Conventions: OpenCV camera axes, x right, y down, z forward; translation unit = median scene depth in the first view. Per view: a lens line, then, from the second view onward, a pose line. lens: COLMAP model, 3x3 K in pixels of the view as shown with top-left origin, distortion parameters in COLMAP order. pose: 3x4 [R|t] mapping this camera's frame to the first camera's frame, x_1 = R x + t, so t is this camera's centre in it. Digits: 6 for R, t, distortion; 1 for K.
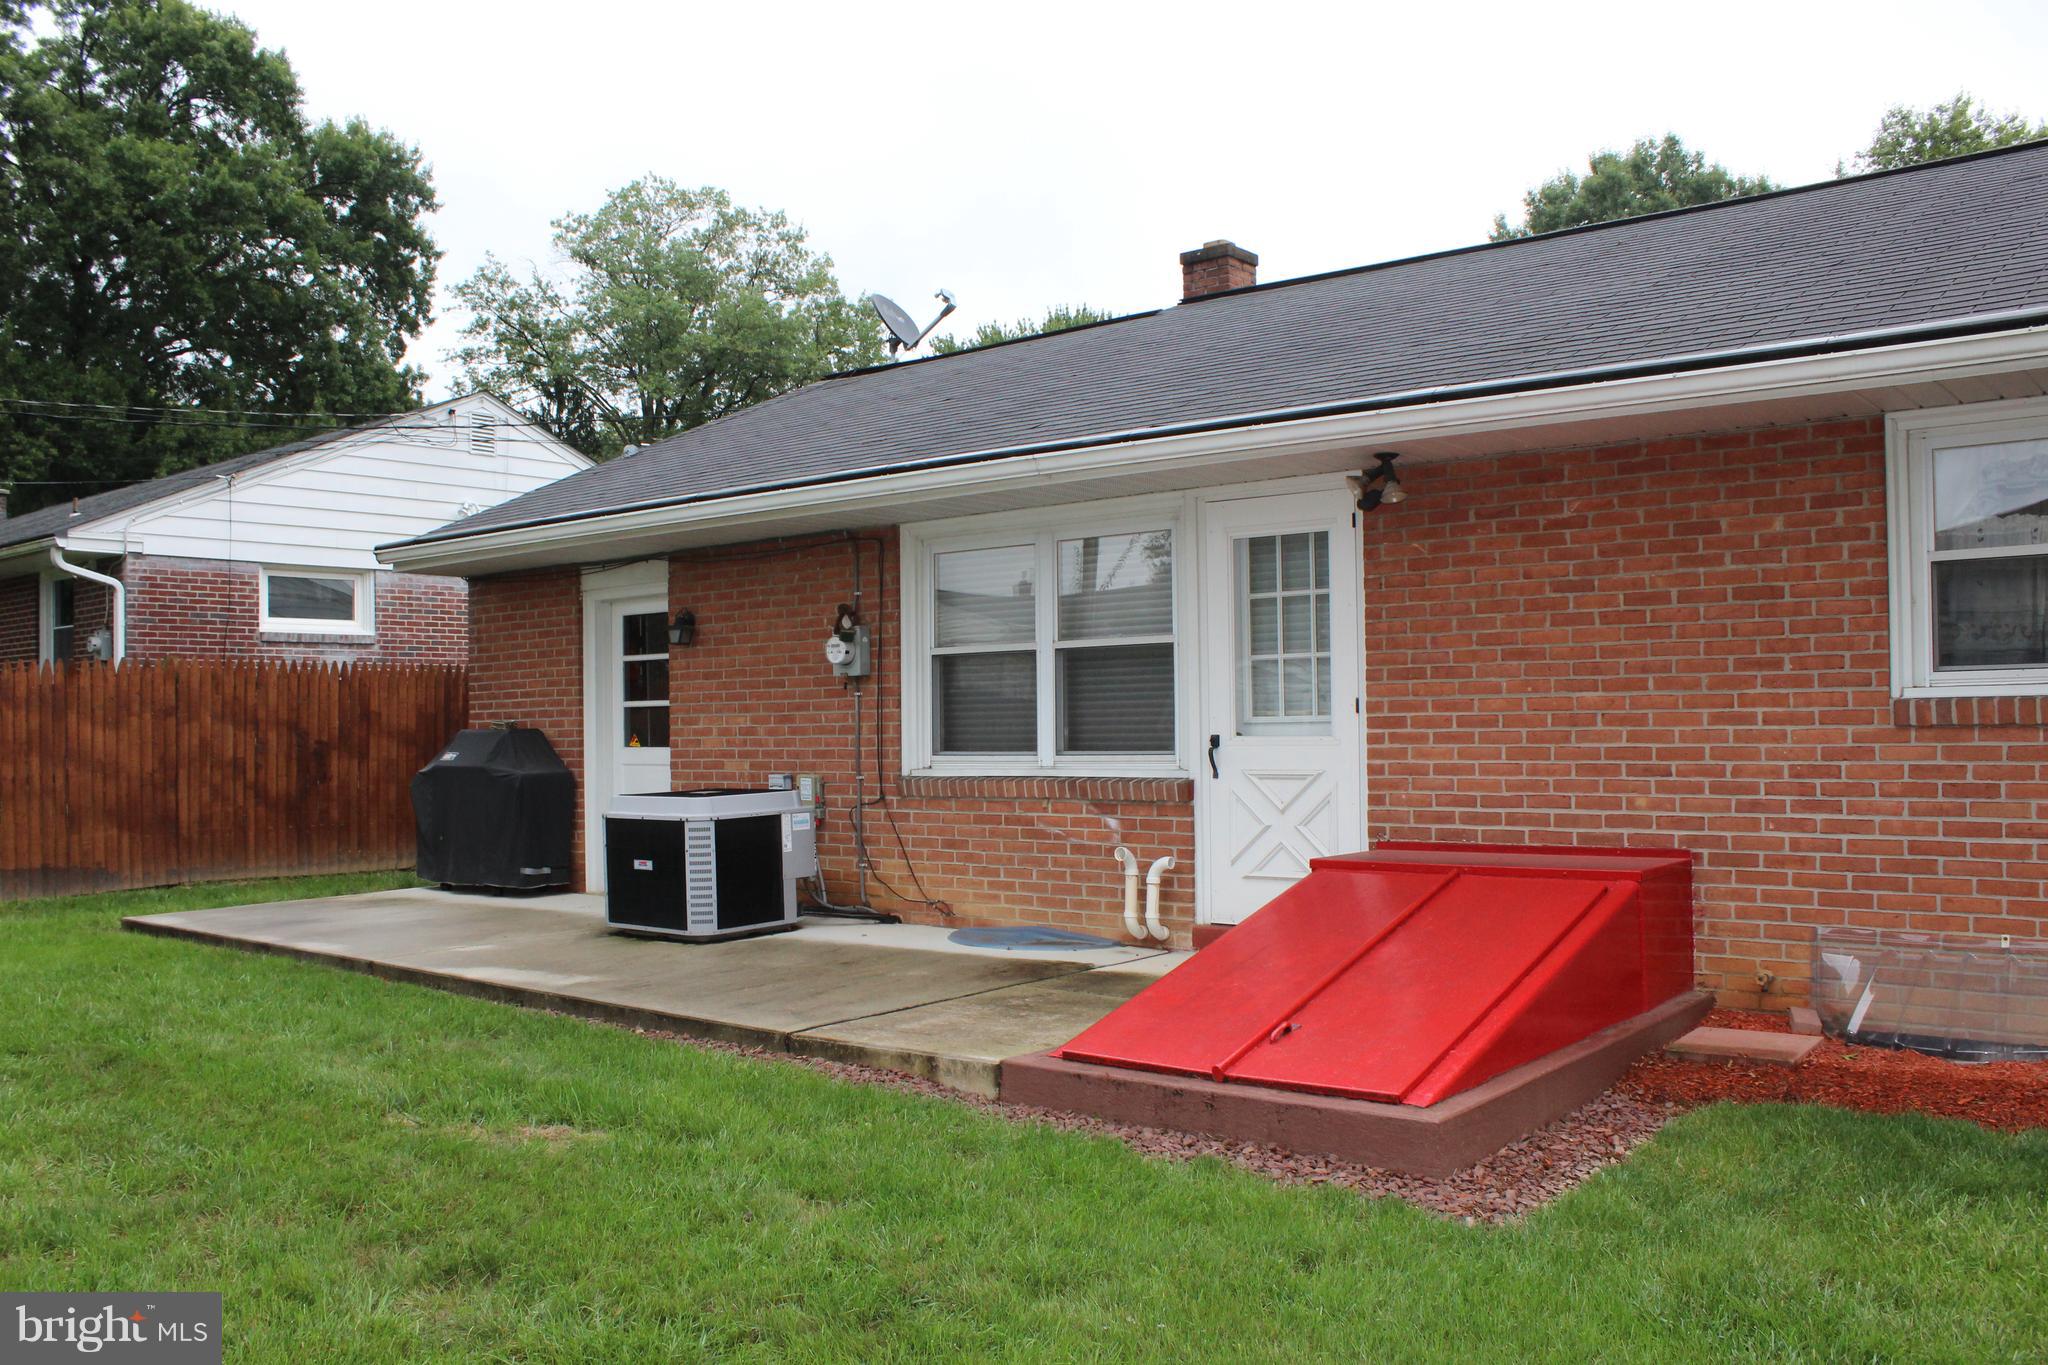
lens RADIAL K [[1705.3, 0, 984.9], [0, 1705.3, 701.5], [0, 0, 1]] dist [-0.167339, 0.149981]
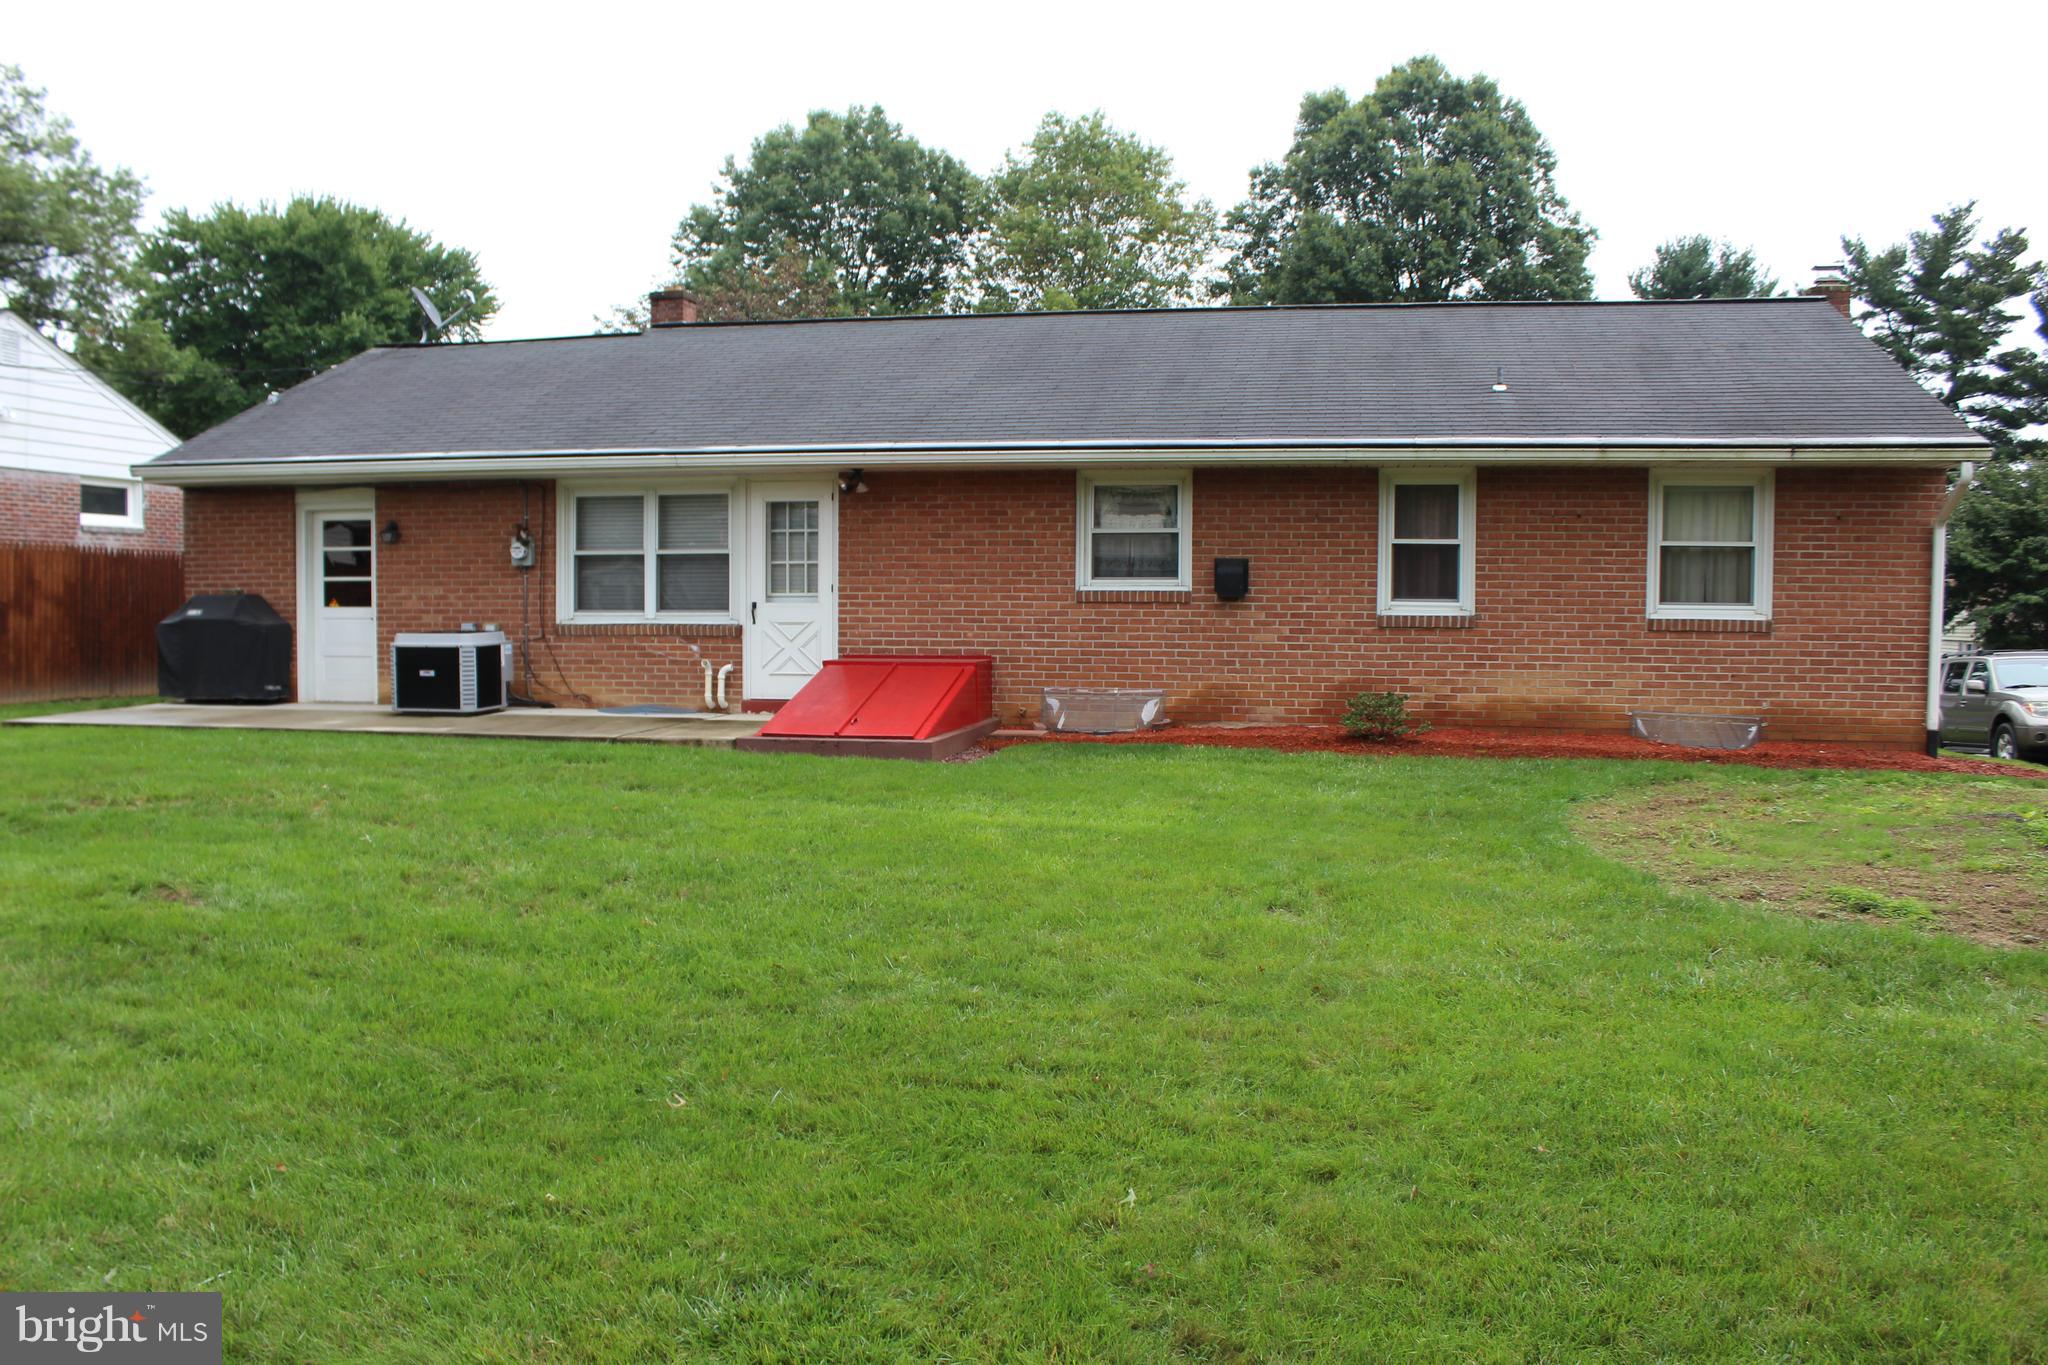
lens RADIAL K [[1705.3, 0, 984.9], [0, 1705.3, 701.5], [0, 0, 1]] dist [-0.167339, 0.149981]
pose [[0.885357, -0.009336, 0.464819, -0.501170], [-0.022895, 0.997710, 0.063648, 0.003269], [-0.464348, -0.066993, 0.883115, -0.793969]]
